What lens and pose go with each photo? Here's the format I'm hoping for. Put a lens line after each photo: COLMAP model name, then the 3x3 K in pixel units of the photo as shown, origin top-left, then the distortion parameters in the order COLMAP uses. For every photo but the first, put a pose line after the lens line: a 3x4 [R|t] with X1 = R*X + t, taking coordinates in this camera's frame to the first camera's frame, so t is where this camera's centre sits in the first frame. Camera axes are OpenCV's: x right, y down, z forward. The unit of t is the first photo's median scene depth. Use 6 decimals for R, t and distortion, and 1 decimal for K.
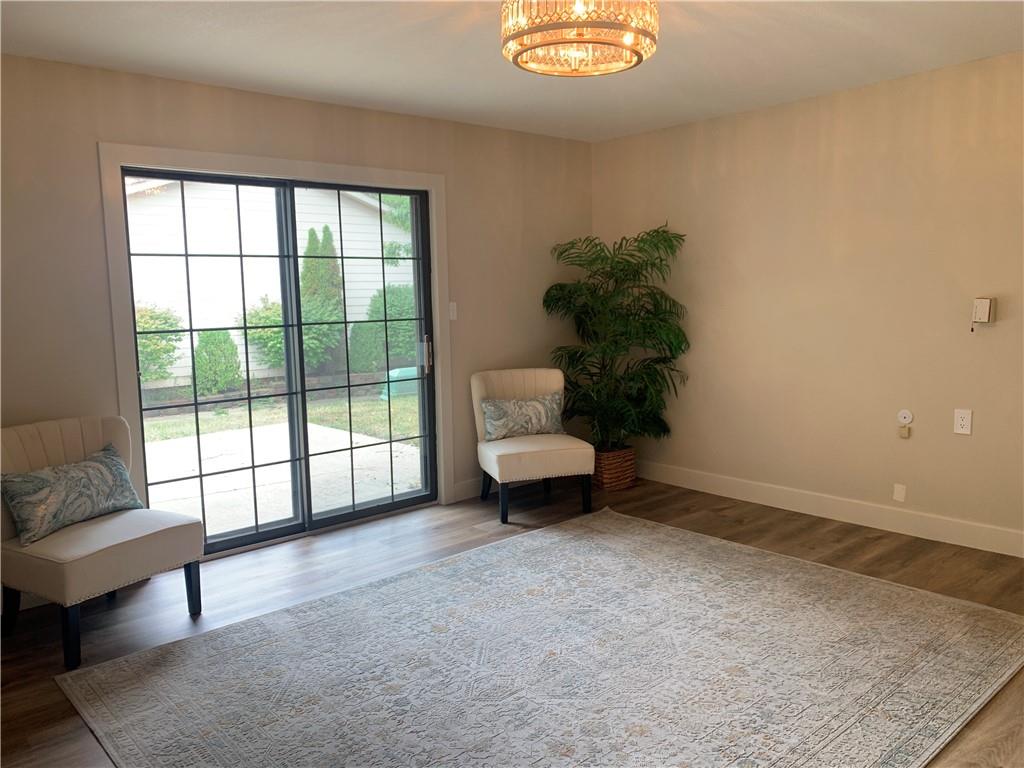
lens RADIAL K [[796.8, 0, 514.2], [0, 796.8, 378.4], [0, 0, 1]] dist [0.035987, -0.034874]
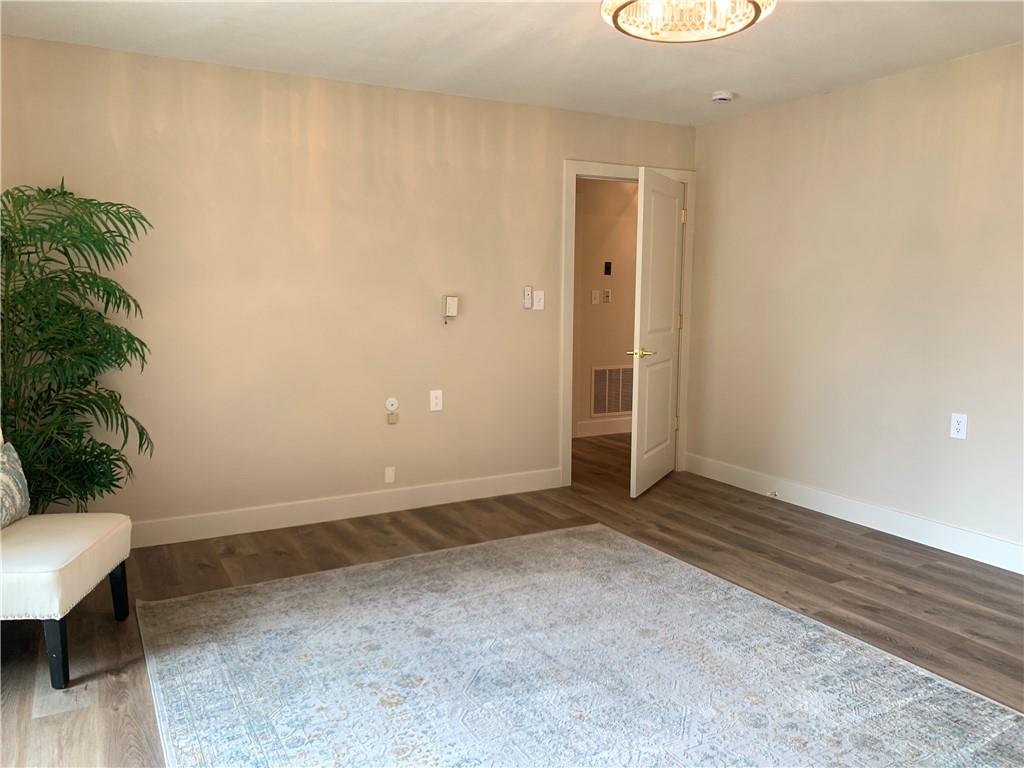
lens RADIAL K [[772.5, 0, 512.0], [0, 772.5, 384.0], [0, 0, 1]] dist [0.027445, -0.011065]
pose [[0.223988, -0.097760, 0.969676, -0.488725], [0.099347, 0.992064, 0.077069, -0.044286], [-0.969515, 0.079072, 0.231923, 0.592147]]
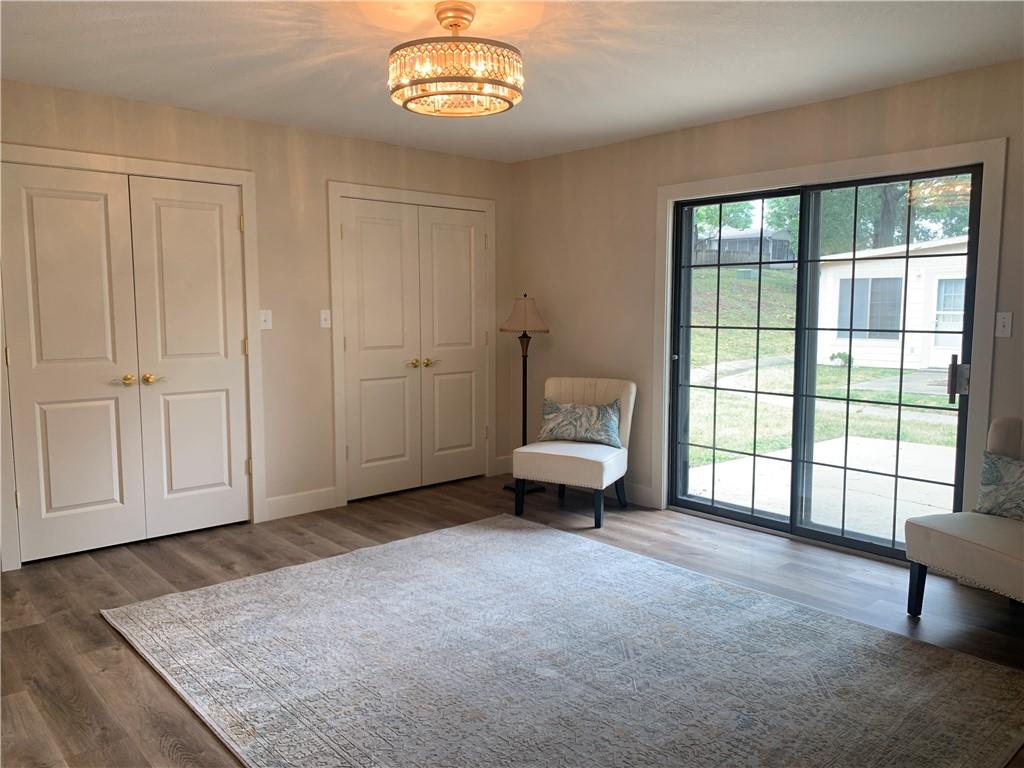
lens RADIAL K [[796.8, 0, 514.2], [0, 796.8, 378.4], [0, 0, 1]] dist [0.035987, -0.034874]
pose [[-0.006529, 0.119609, -0.992800, 0.750266], [-0.110855, 0.986615, 0.119593, -0.087661], [0.993815, 0.110837, 0.006818, 0.652278]]
